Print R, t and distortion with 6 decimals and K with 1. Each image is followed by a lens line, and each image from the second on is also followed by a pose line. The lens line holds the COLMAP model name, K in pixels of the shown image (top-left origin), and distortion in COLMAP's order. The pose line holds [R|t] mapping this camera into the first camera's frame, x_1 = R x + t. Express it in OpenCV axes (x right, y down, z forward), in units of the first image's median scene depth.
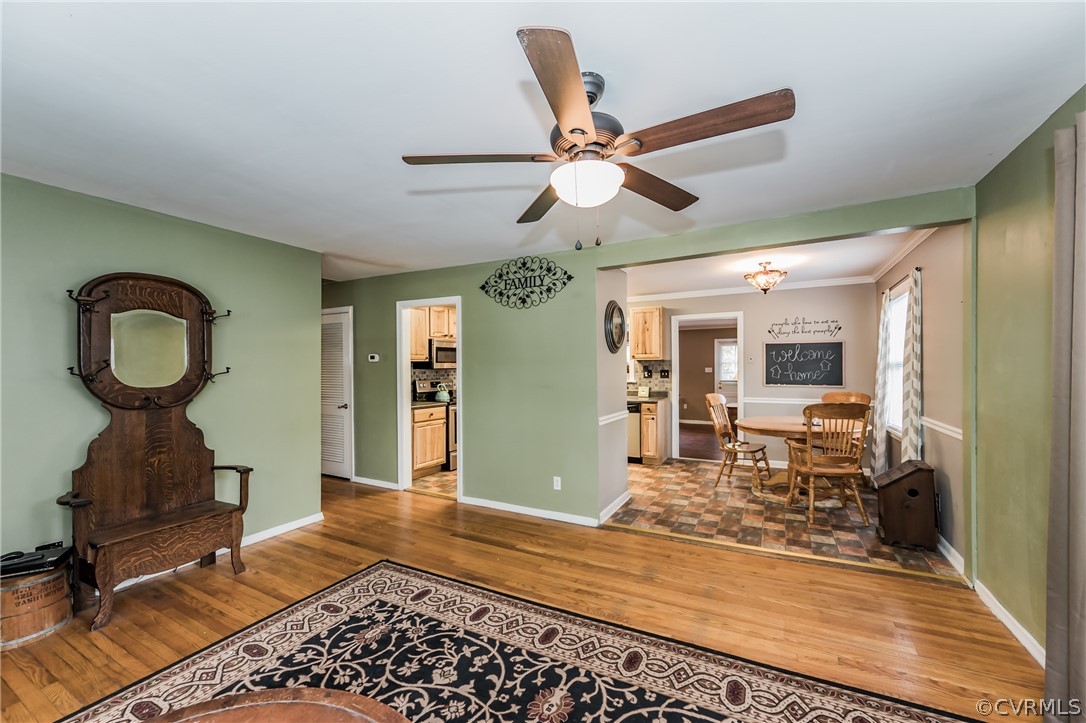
lens RADIAL K [[435.8, 0, 535.3], [0, 435.8, 364.2], [0, 0, 1]] dist [0.000299, -0.000097]
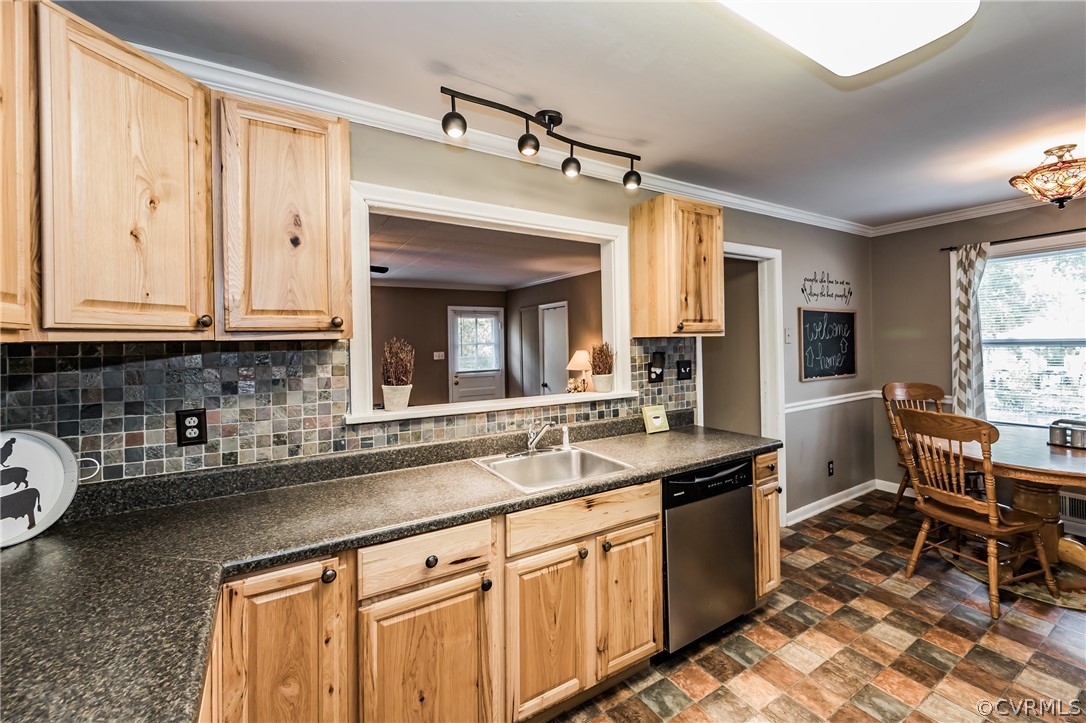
lens RADIAL K [[466.1, 0, 574.9], [0, 466.1, 339.1], [0, 0, 1]] dist [0.002045, 0.000002]
pose [[0.460929, 0.000392, 0.887437, -0.282179], [0.011693, 0.999910, -0.006515, -0.011156], [-0.887360, 0.013380, 0.460883, 1.560745]]
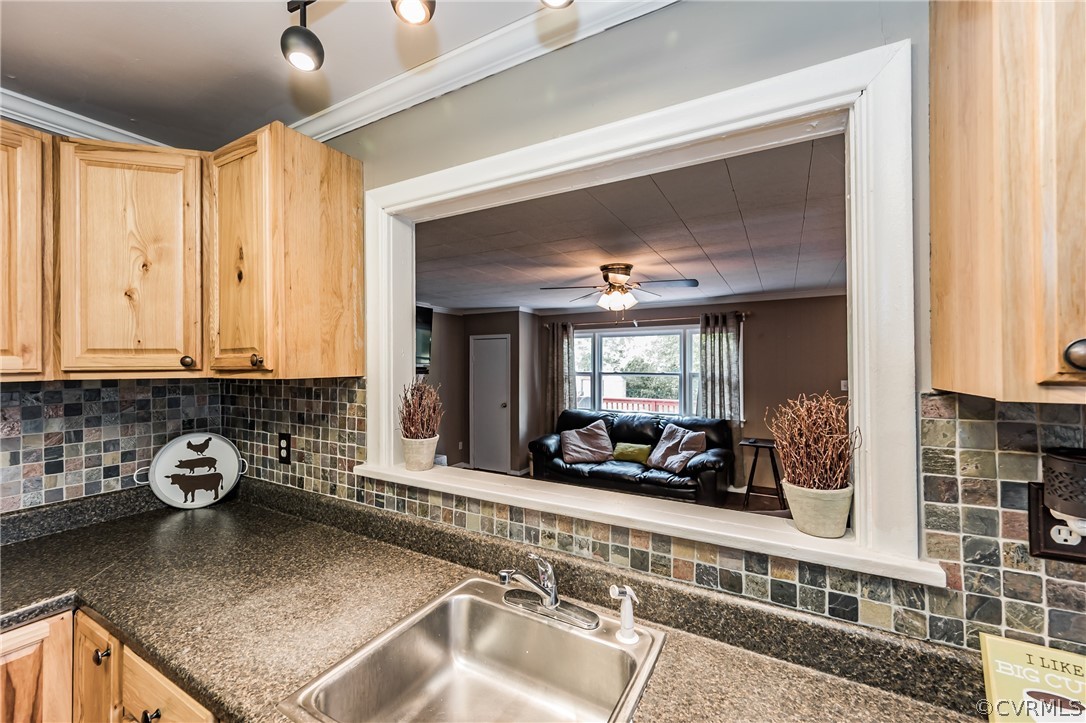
lens RADIAL K [[435.8, 0, 535.8], [0, 435.8, 361.8], [0, 0, 1]] dist [0.000299, -0.000097]
pose [[0.999941, 0.001153, -0.010831, 0.226683], [-0.001180, 0.999996, -0.002525, -0.030305], [0.010828, 0.002538, 0.999938, 1.604864]]
